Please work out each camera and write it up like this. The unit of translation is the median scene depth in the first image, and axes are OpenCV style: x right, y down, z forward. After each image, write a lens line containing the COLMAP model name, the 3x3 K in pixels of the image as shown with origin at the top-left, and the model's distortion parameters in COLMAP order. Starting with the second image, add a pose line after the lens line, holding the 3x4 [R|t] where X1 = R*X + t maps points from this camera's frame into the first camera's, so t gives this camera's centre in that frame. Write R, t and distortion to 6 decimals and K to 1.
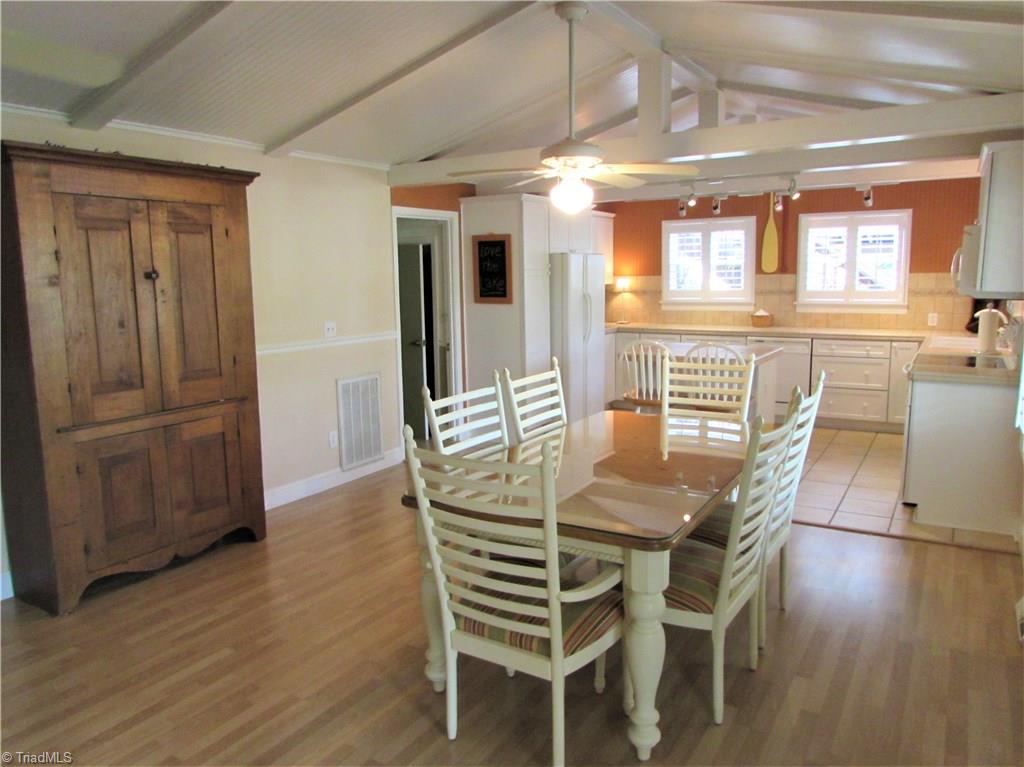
lens RADIAL K [[720.8, 0, 512.0], [0, 720.8, 383.5], [0, 0, 1]] dist [-0.051410, 0.034758]
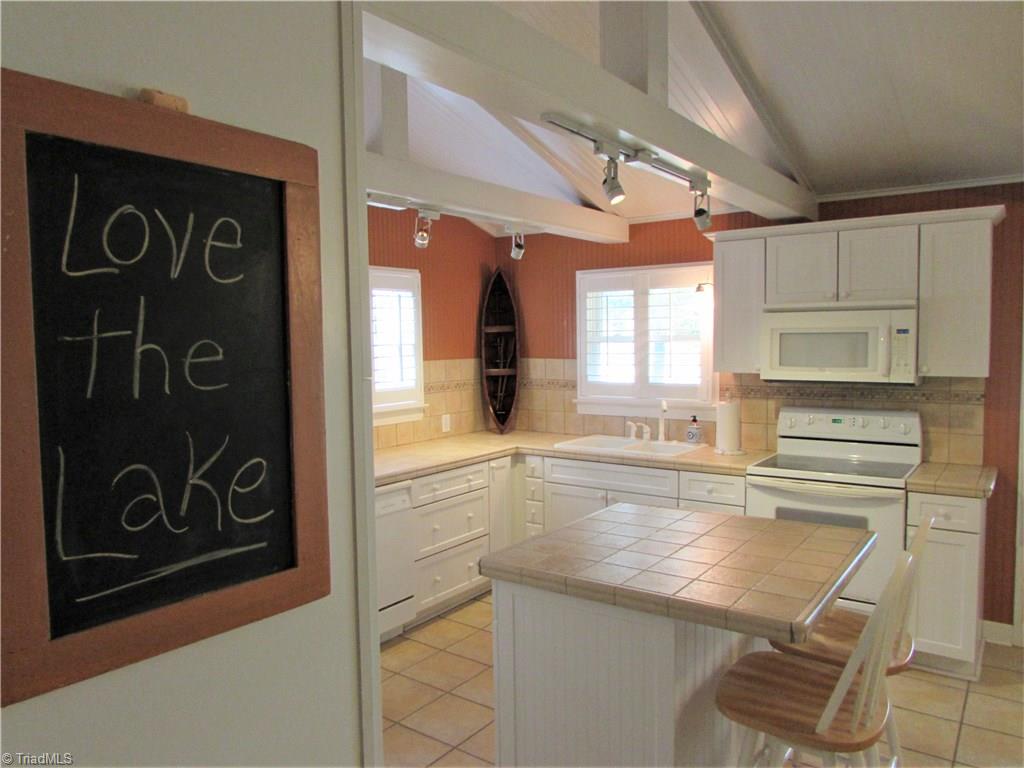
lens RADIAL K [[720.8, 0, 512.0], [0, 720.8, 384.0], [0, 0, 1]] dist [-0.051410, 0.034758]
pose [[0.069466, -0.047003, 0.996476, -0.130217], [0.171059, 0.984656, 0.034520, -0.135596], [-0.982809, 0.168059, 0.076440, 0.821810]]
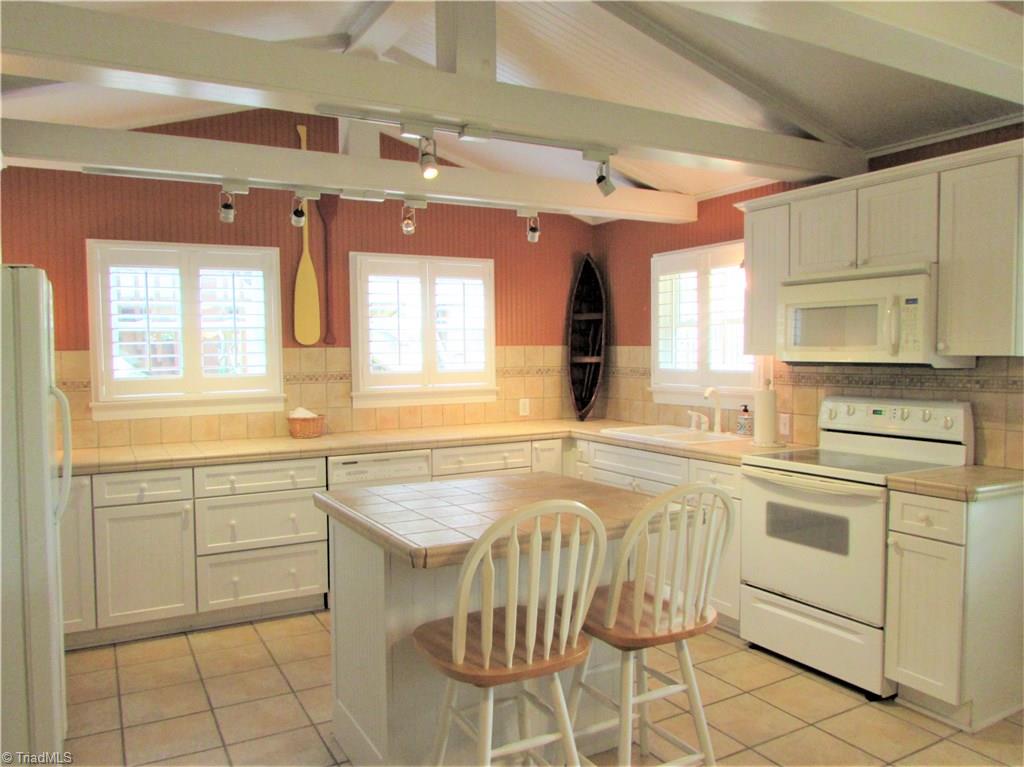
lens RADIAL K [[756.3, 0, 512.0], [0, 756.3, 383.5], [0, 0, 1]] dist [-0.064787, 0.037014]
pose [[0.479649, -0.023162, 0.877155, -0.108267], [0.139433, 0.988962, -0.050131, -0.072296], [-0.866311, 0.146350, 0.477584, 0.590919]]
